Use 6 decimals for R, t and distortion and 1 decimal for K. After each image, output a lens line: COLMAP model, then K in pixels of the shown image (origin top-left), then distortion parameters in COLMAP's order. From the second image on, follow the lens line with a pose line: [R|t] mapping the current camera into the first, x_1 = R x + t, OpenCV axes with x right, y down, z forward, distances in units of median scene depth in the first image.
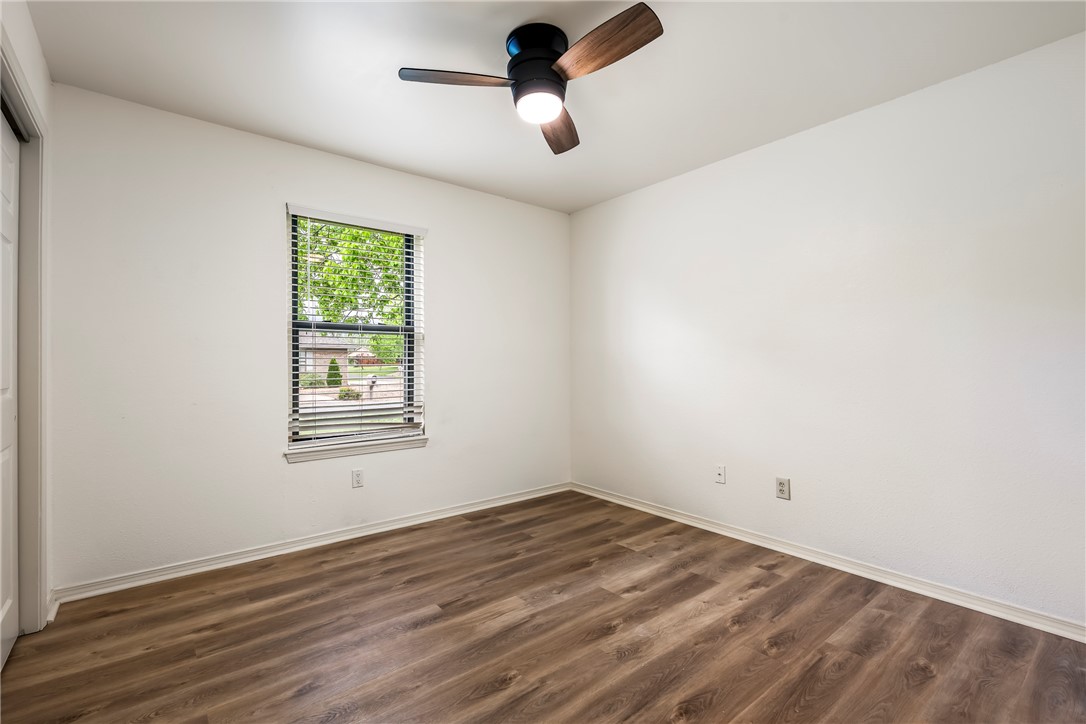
lens RADIAL K [[489.2, 0, 543.0], [0, 489.2, 362.0], [0, 0, 1]] dist [0.001210, -0.000232]
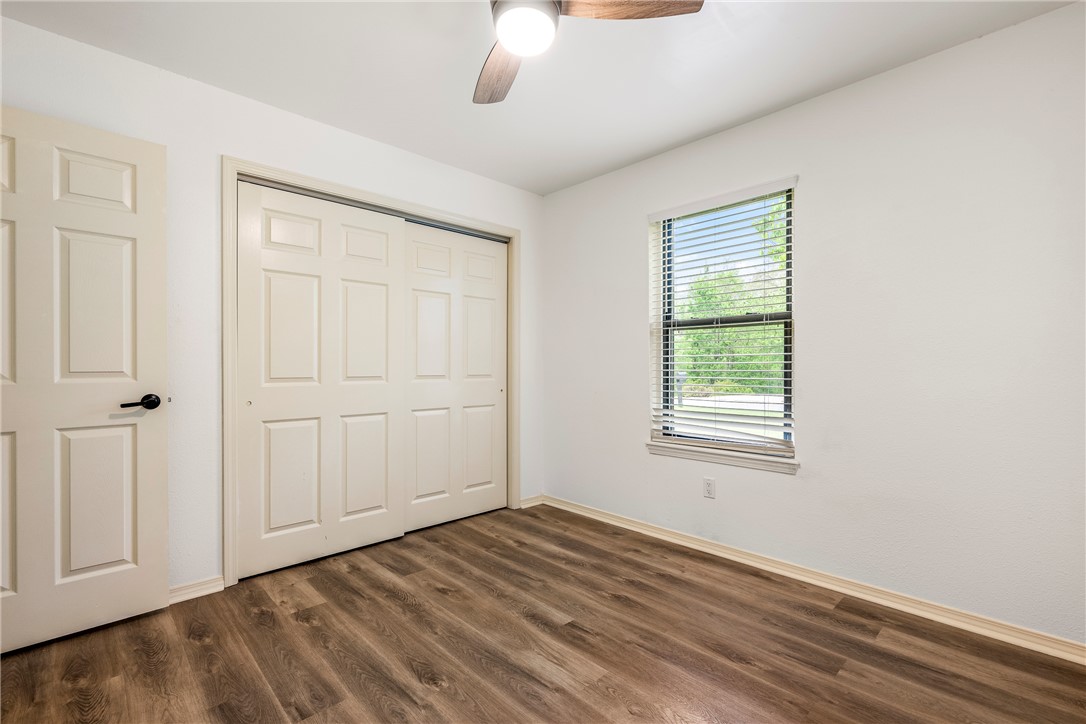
lens RADIAL K [[489.2, 0, 543.0], [0, 489.2, 362.0], [0, 0, 1]] dist [0.001210, -0.000232]
pose [[0.069335, -0.004239, -0.997584, 0.720314], [0.005220, 0.999979, -0.003886, 0.008440], [0.997580, -0.004938, 0.069356, 0.895204]]
